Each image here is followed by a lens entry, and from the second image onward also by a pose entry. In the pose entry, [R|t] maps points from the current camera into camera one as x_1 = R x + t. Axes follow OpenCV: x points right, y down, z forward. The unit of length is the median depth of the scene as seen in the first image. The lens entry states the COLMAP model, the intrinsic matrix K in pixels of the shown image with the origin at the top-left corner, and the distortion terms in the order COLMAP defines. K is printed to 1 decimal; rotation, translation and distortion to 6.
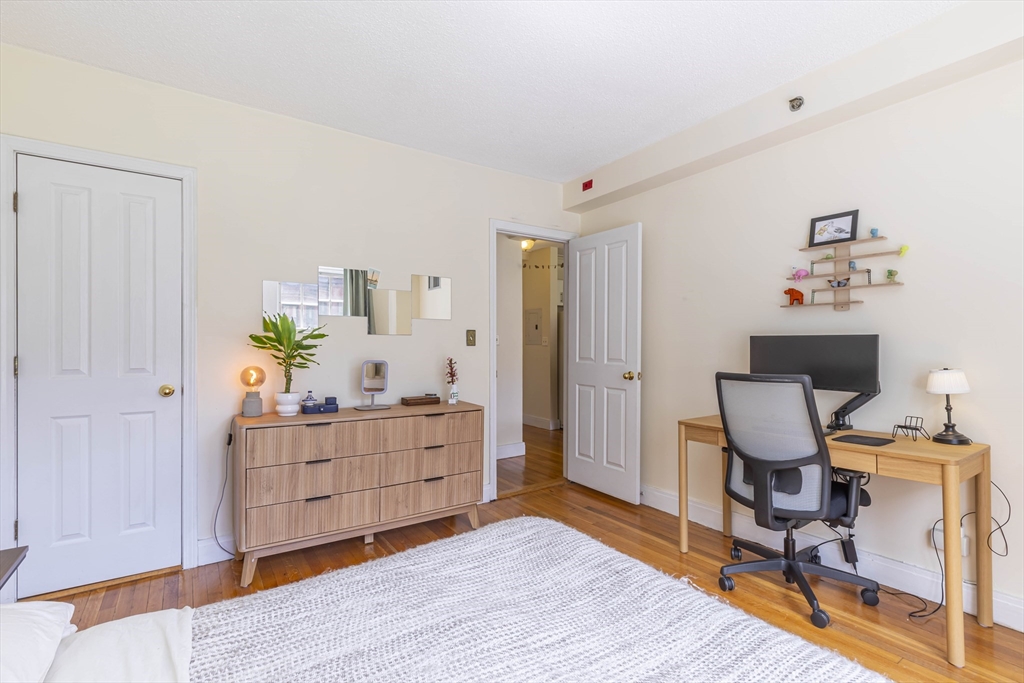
lens RADIAL K [[468.2, 0, 511.9], [0, 468.2, 351.6], [0, 0, 1]] dist [0.000857, -0.000055]
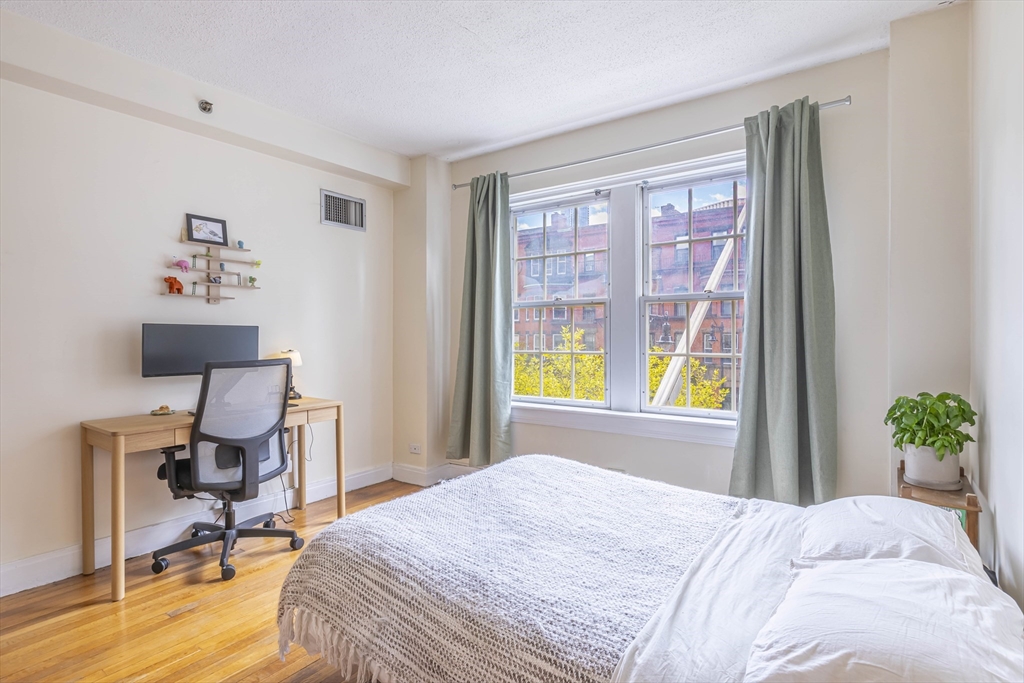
lens RADIAL K [[521.5, 0, 512.0], [0, 521.5, 341.5], [0, 0, 1]] dist [-0.000293, 0.000450]
pose [[-0.336192, -0.014442, 0.941683, -0.734401], [0.008507, 0.999795, 0.018370, -0.013293], [-0.941755, 0.014187, -0.336000, 0.741136]]
